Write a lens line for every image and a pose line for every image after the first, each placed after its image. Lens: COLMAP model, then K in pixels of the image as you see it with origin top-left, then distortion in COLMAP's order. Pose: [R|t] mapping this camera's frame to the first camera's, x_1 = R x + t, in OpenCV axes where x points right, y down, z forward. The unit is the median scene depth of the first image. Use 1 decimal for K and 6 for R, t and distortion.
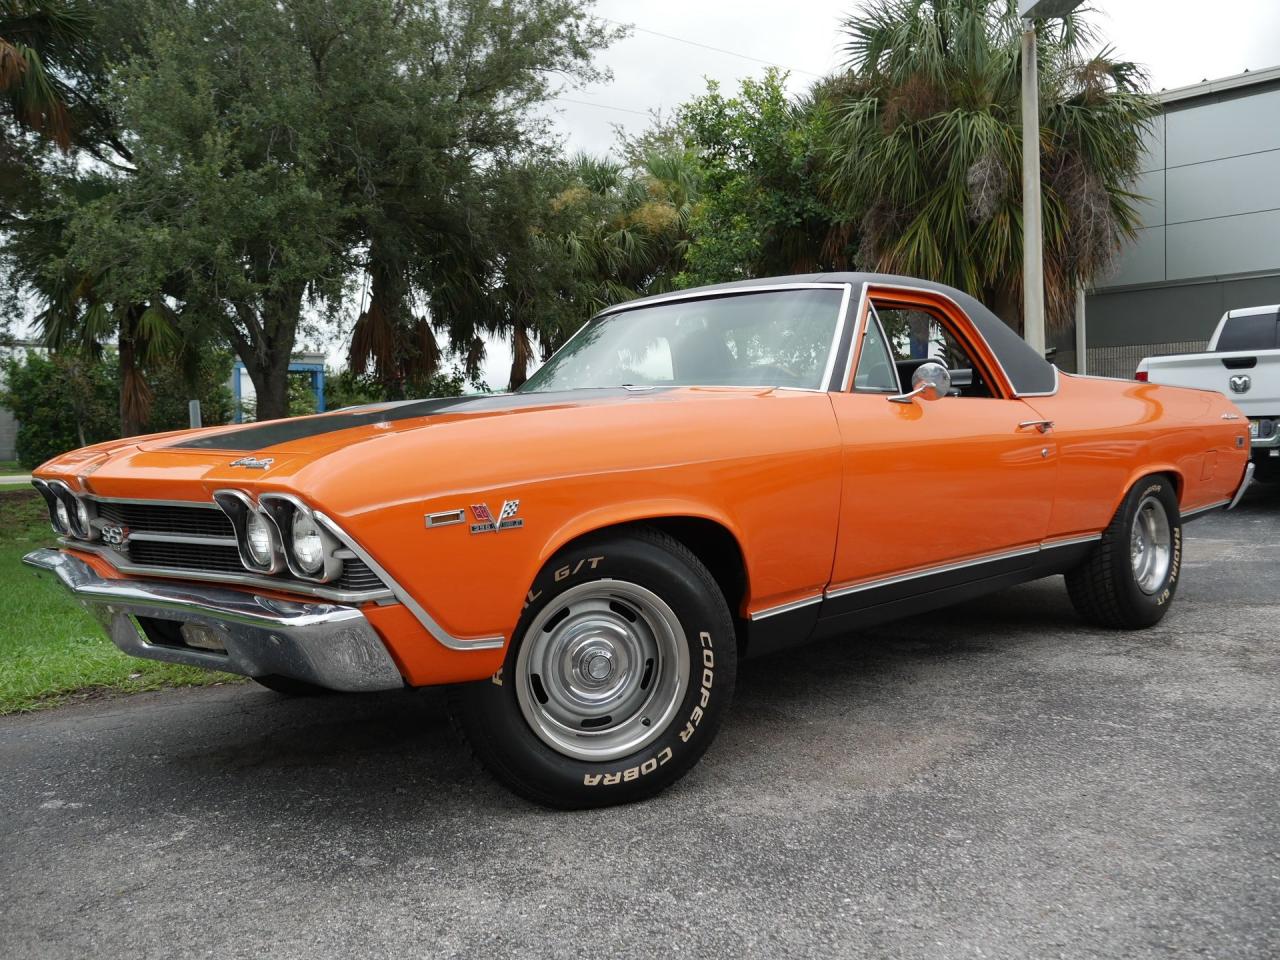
lens RADIAL K [[1088.1, 0, 641.4], [0, 1088.1, 484.0], [0, 0, 1]] dist [-0.020427, 0.007859]
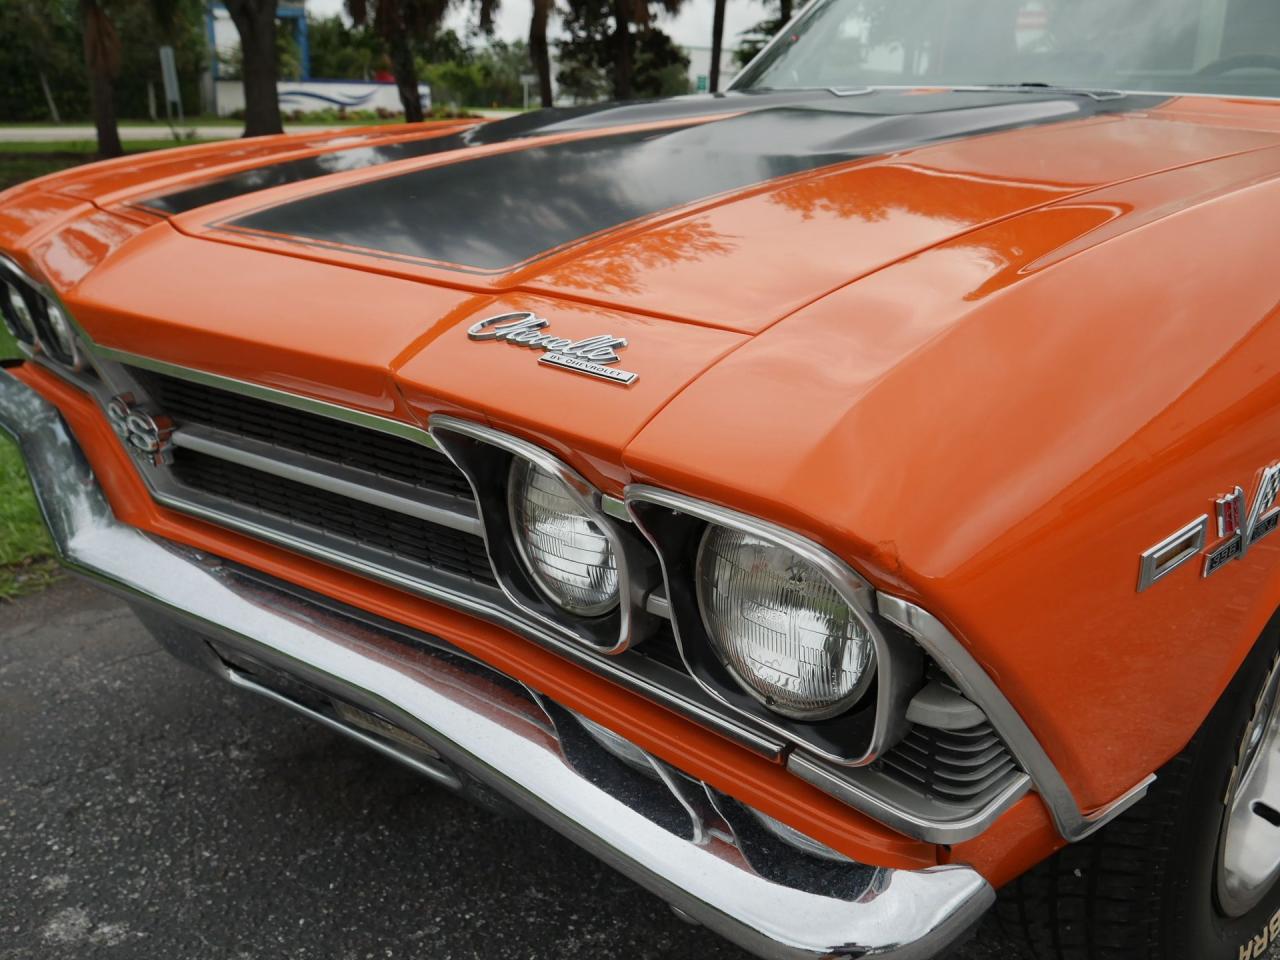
lens RADIAL K [[1088.1, 0, 641.4], [0, 1088.1, 484.0], [0, 0, 1]] dist [-0.020427, 0.007859]
pose [[0.999383, 0.032763, 0.012629, -0.055544], [-0.035017, 0.956544, 0.289478, -0.012477], [-0.002596, -0.289742, 0.957101, 0.110773]]
